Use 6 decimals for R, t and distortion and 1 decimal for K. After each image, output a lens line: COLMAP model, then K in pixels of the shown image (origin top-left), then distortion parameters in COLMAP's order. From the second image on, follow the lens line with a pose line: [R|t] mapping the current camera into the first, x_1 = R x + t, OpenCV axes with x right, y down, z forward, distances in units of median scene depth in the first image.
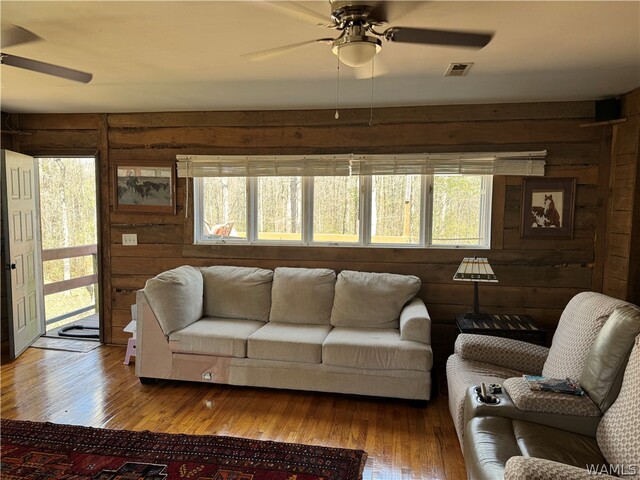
lens RADIAL K [[435.4, 0, 319.9], [0, 435.4, 240.2], [0, 0, 1]] dist [-0.003943, -0.014605]
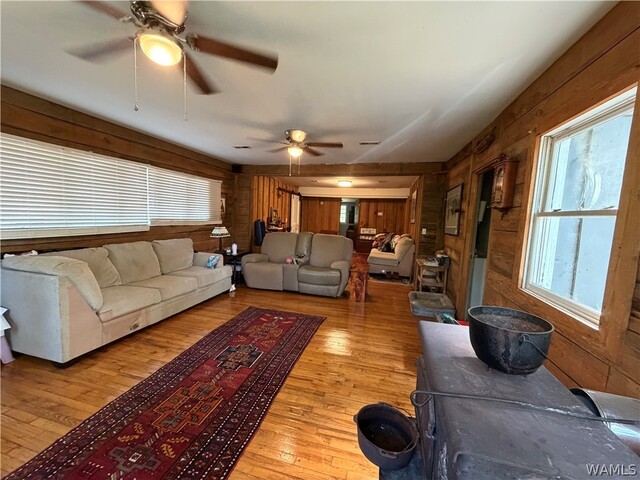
lens RADIAL K [[253.6, 0, 321.3], [0, 253.6, 238.8], [0, 0, 1]] dist [-0.001831, 0.000142]
pose [[0.087298, -0.096690, 0.991479, -0.834758], [0.034790, 0.994967, 0.093967, -0.000150], [-0.995575, 0.026291, 0.090222, 0.333237]]
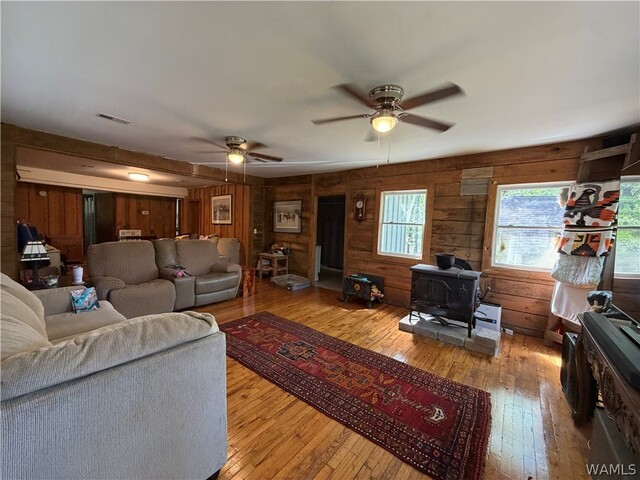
lens RADIAL K [[253.6, 0, 313.6], [0, 253.6, 245.1], [0, 0, 1]] dist [-0.001831, 0.000142]
pose [[-0.868551, -0.086173, 0.488051, -0.624228], [-0.013648, 0.988553, 0.150257, -0.058769], [-0.495413, 0.123845, -0.859784, 1.142203]]
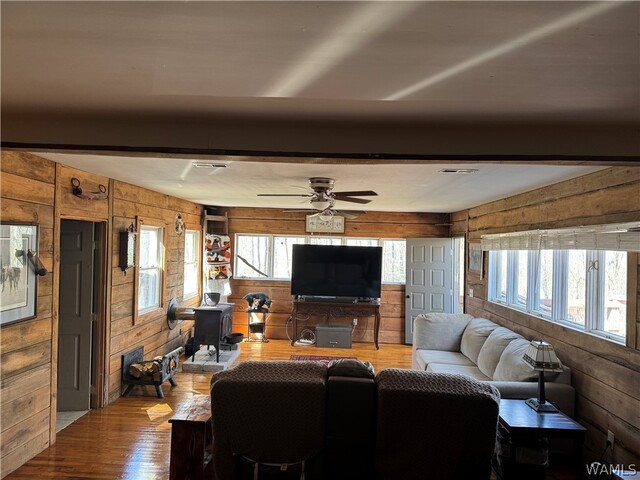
lens RADIAL K [[435.4, 0, 316.9], [0, 435.4, 242.4], [0, 0, 1]] dist [-0.003943, -0.014605]
pose [[0.117718, -0.018068, -0.992883, 1.118306], [-0.099268, 0.994612, -0.029869, -0.086703], [0.988073, 0.102078, 0.115290, 0.356854]]
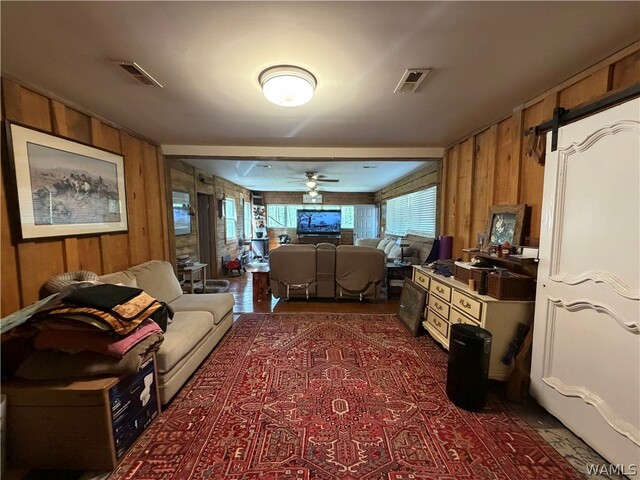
lens RADIAL K [[253.6, 0, 319.8], [0, 253.6, 240.3], [0, 0, 1]] dist [-0.001831, 0.000142]
pose [[0.163363, 0.065599, -0.984383, 1.481153], [-0.072868, 0.995864, 0.054271, 0.017361], [0.983871, 0.062864, 0.167468, 0.314271]]
